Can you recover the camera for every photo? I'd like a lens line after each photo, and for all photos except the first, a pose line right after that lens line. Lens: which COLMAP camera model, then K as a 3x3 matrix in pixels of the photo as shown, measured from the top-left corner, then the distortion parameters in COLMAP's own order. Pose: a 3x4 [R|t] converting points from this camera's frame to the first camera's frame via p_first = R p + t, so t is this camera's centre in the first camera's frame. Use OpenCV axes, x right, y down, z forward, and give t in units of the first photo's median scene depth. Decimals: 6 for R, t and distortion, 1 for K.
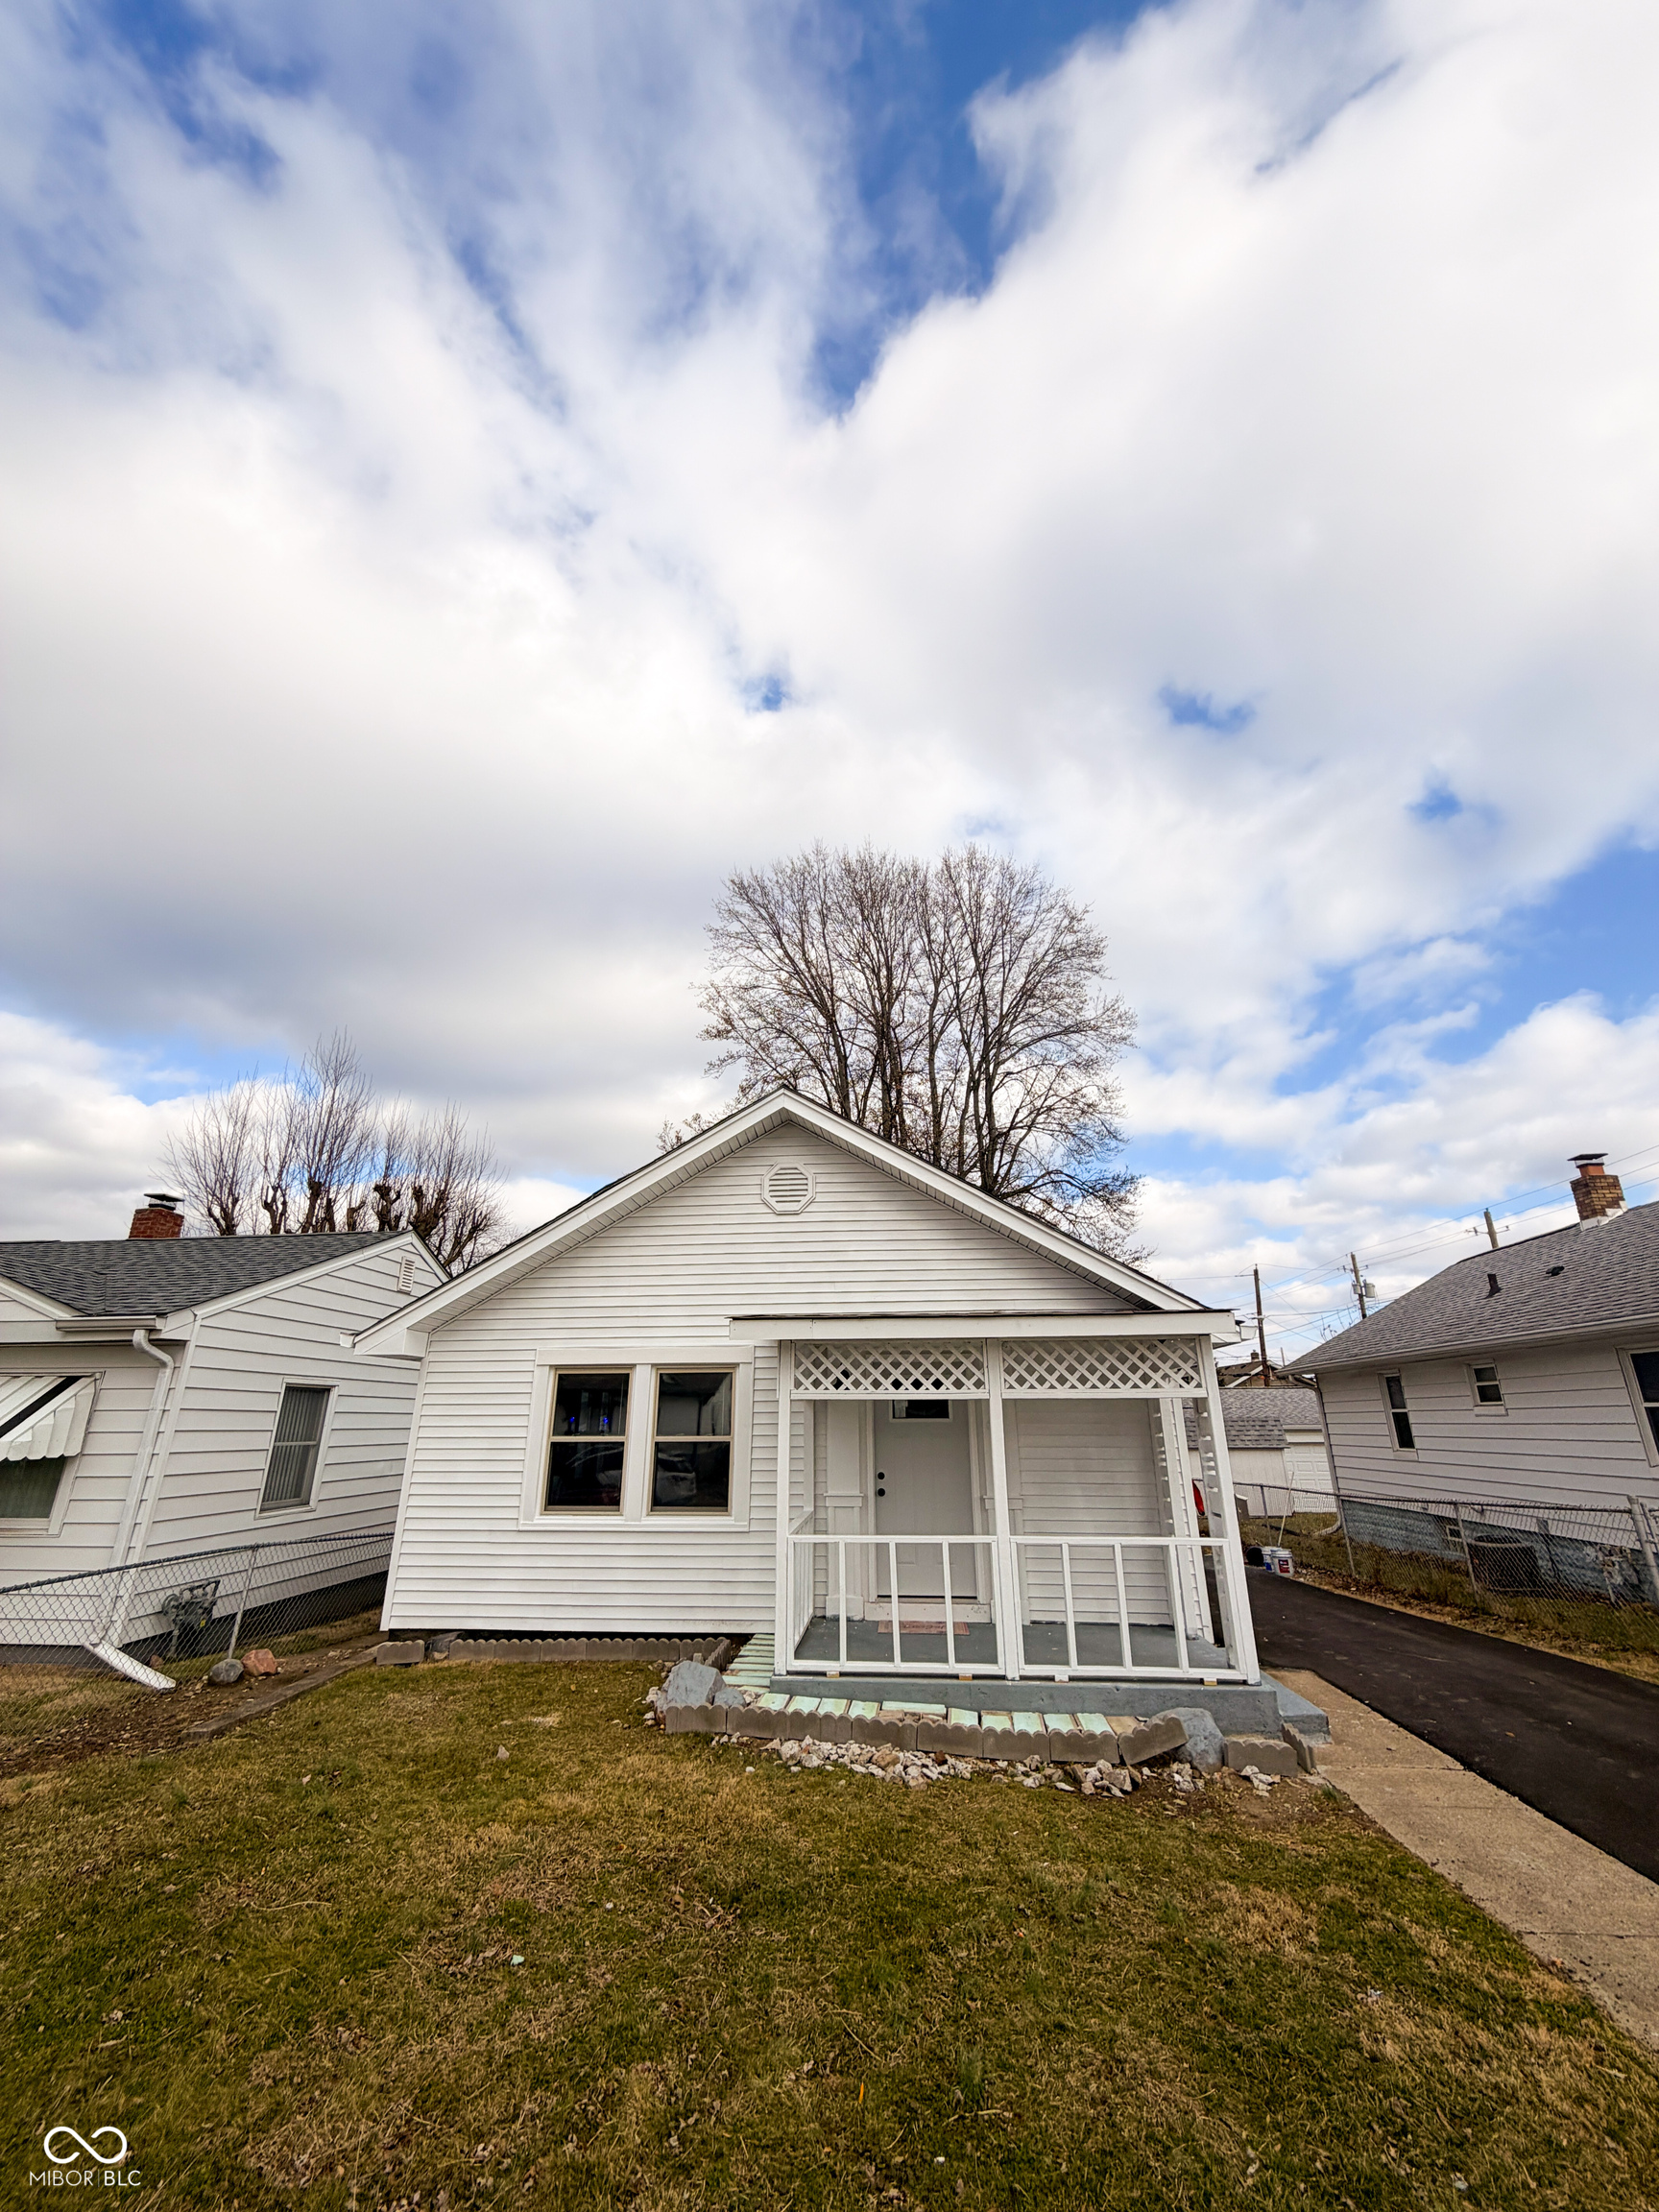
lens RADIAL K [[883.3, 0, 829.4], [0, 883.3, 1099.8], [0, 0, 1]] dist [0.003006, -0.000009]
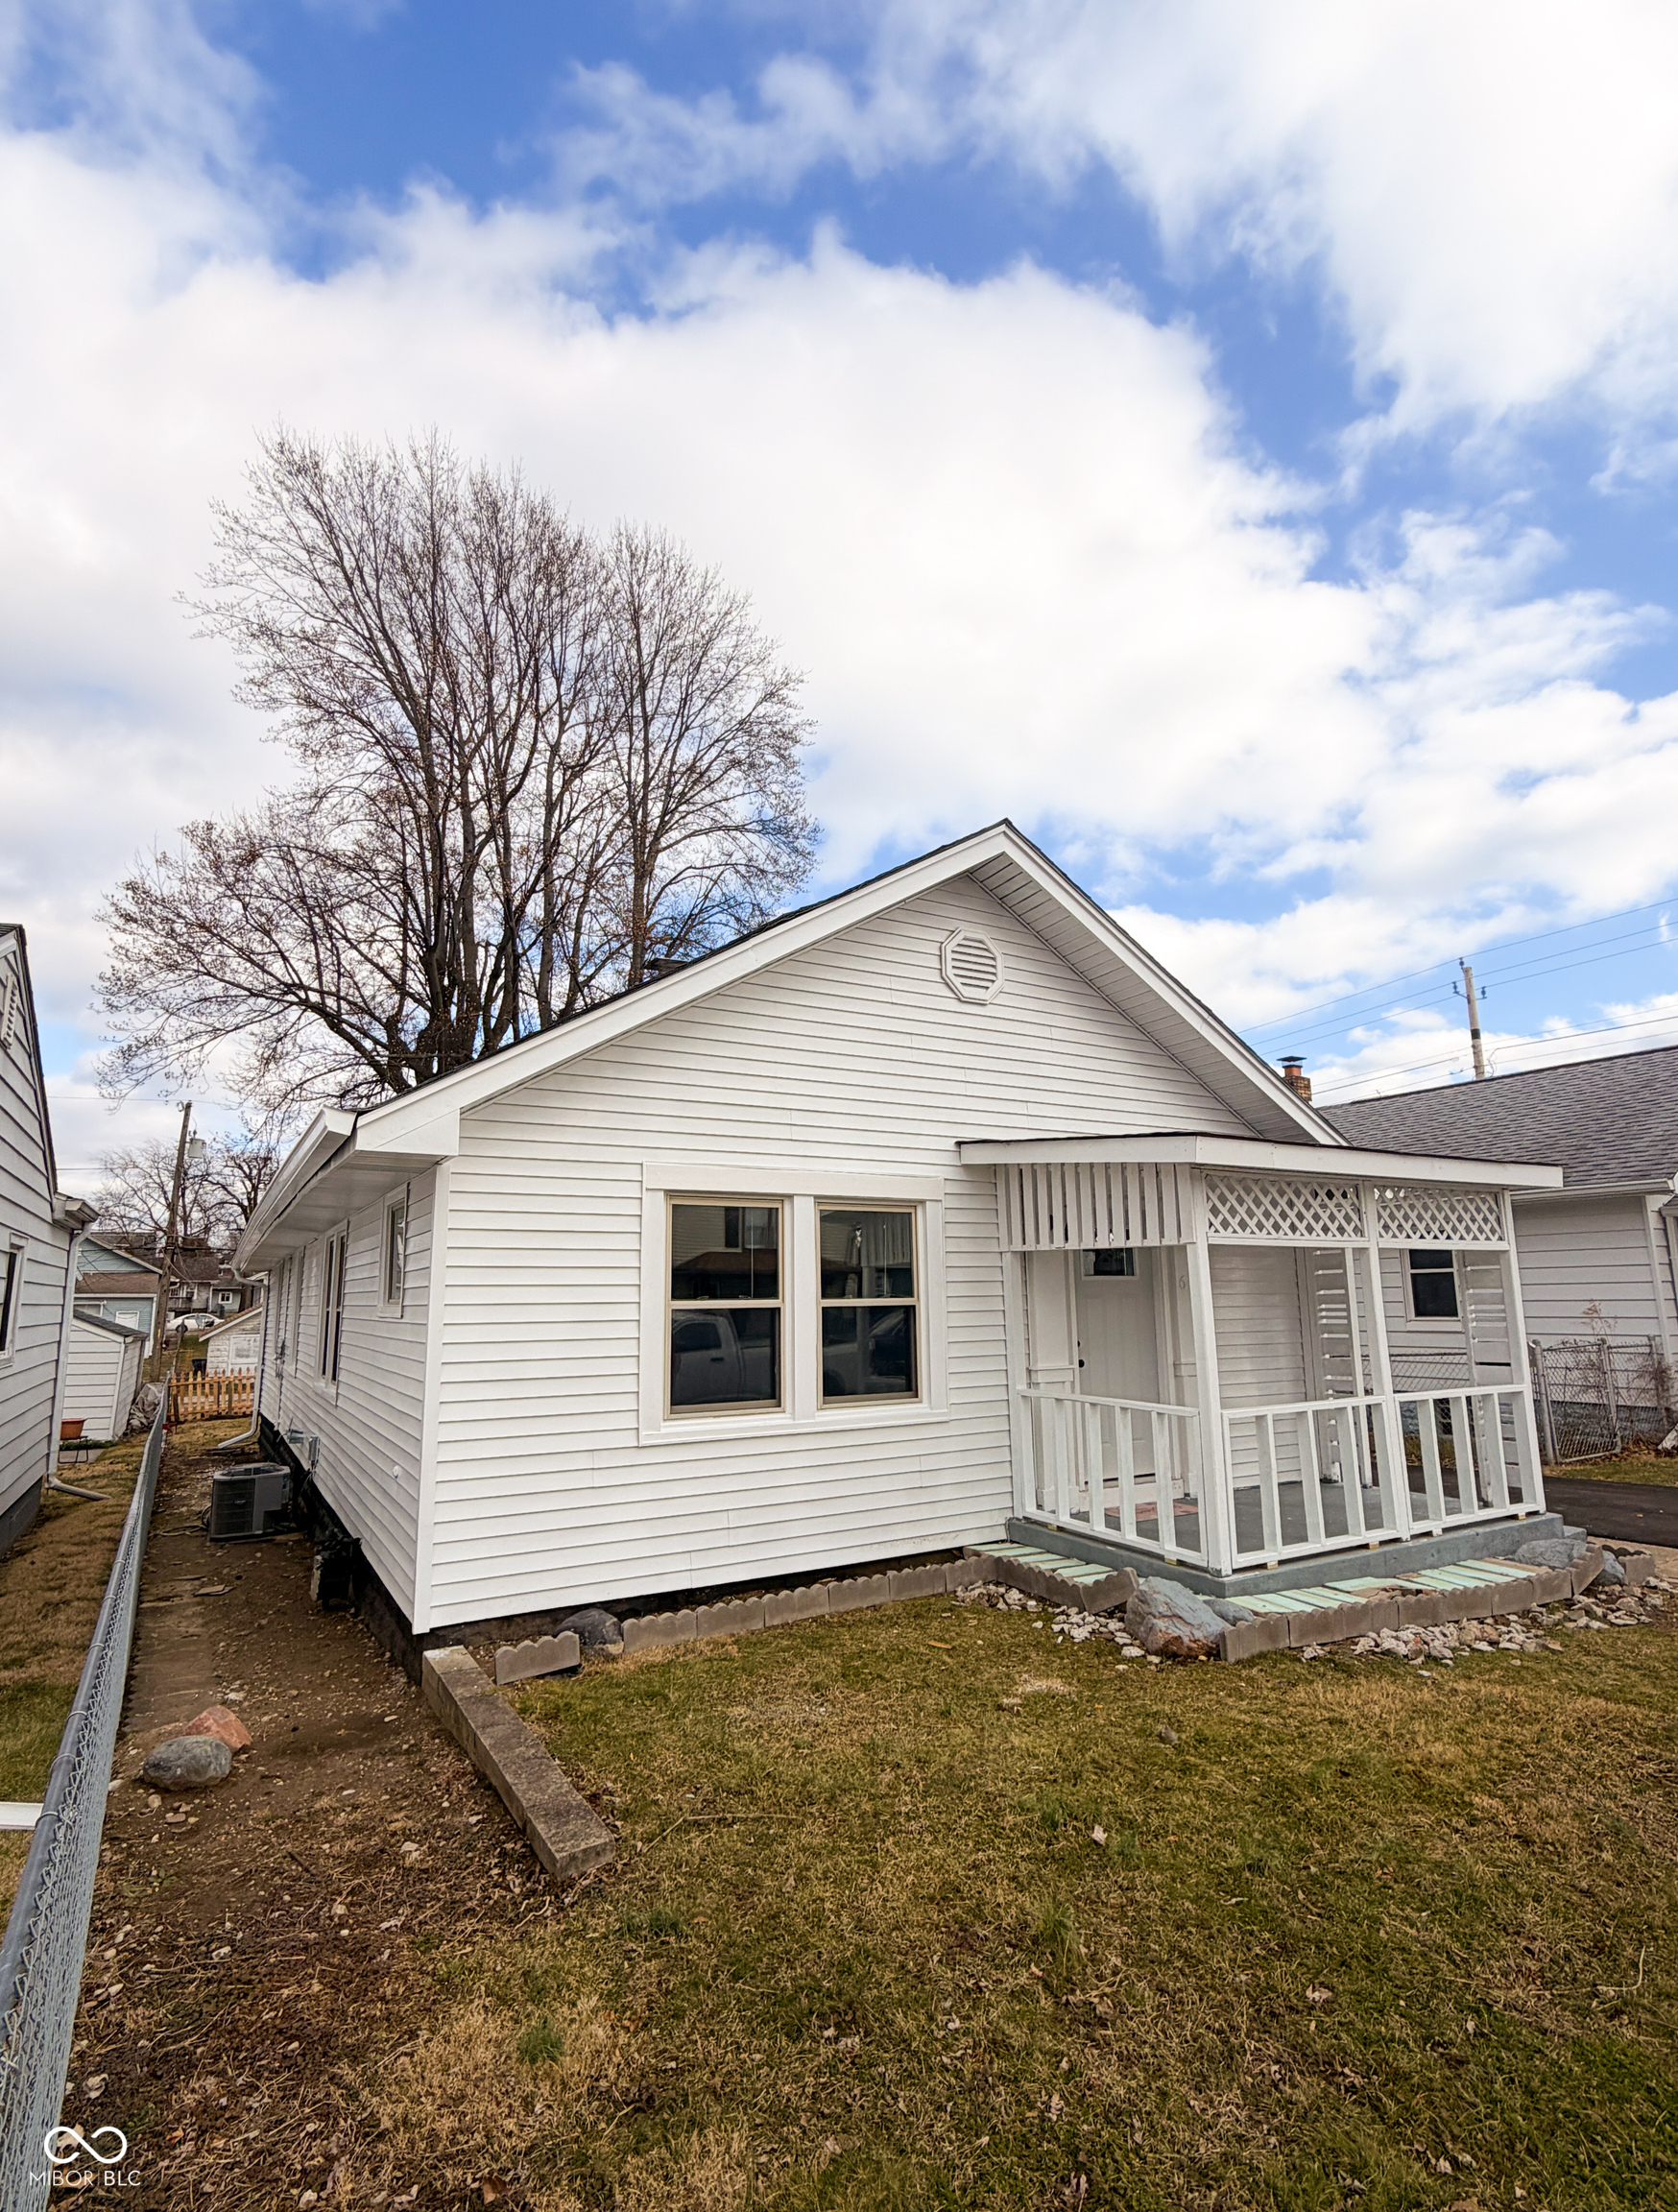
lens RADIAL K [[1091.2, 0, 856.3], [0, 1091.2, 1108.4], [0, 0, 1]] dist [0.002471, 0.000016]
pose [[0.815151, 0.092837, 0.571761, -0.680655], [-0.189093, 0.975646, 0.111170, 0.145196], [-0.547516, -0.198737, 0.812853, 0.347019]]
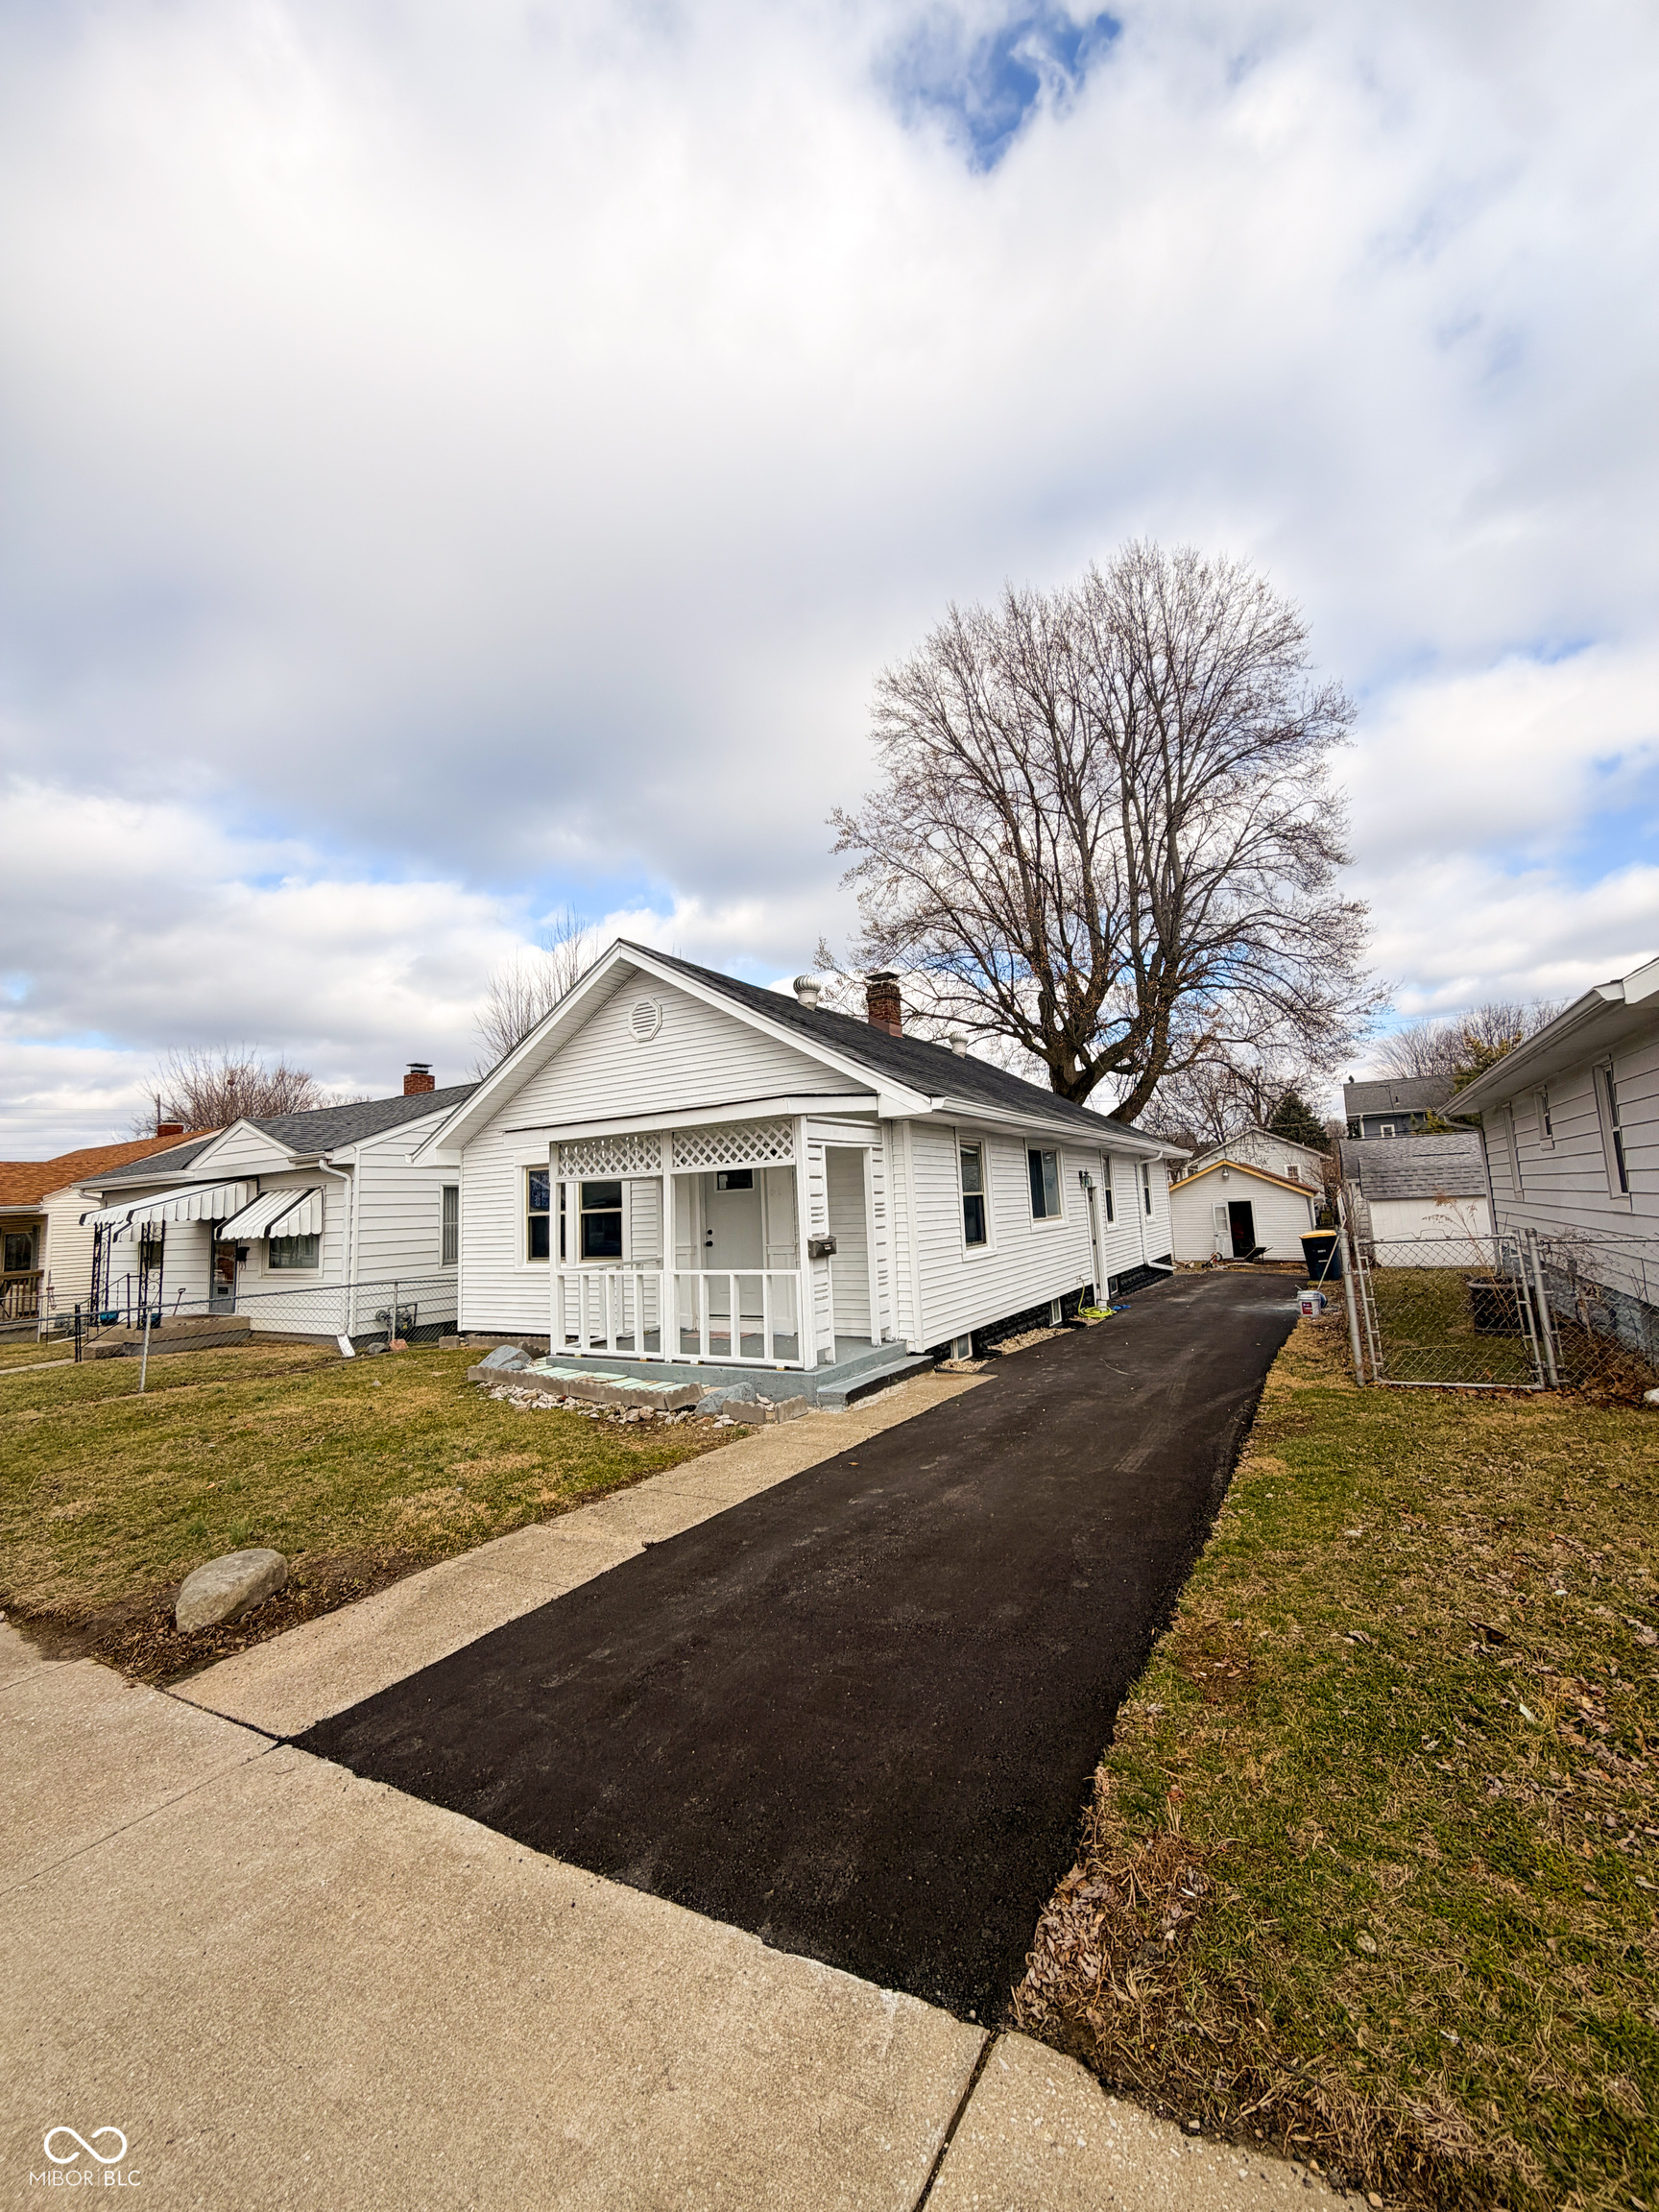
lens RADIAL K [[883.3, 0, 826.7], [0, 883.3, 1090.0], [0, 0, 1]] dist [0.003006, -0.000009]
pose [[0.899059, -0.095395, -0.427309, 0.783548], [0.191566, 0.963306, 0.188002, 0.010718], [0.393695, -0.250883, 0.884343, -0.034298]]
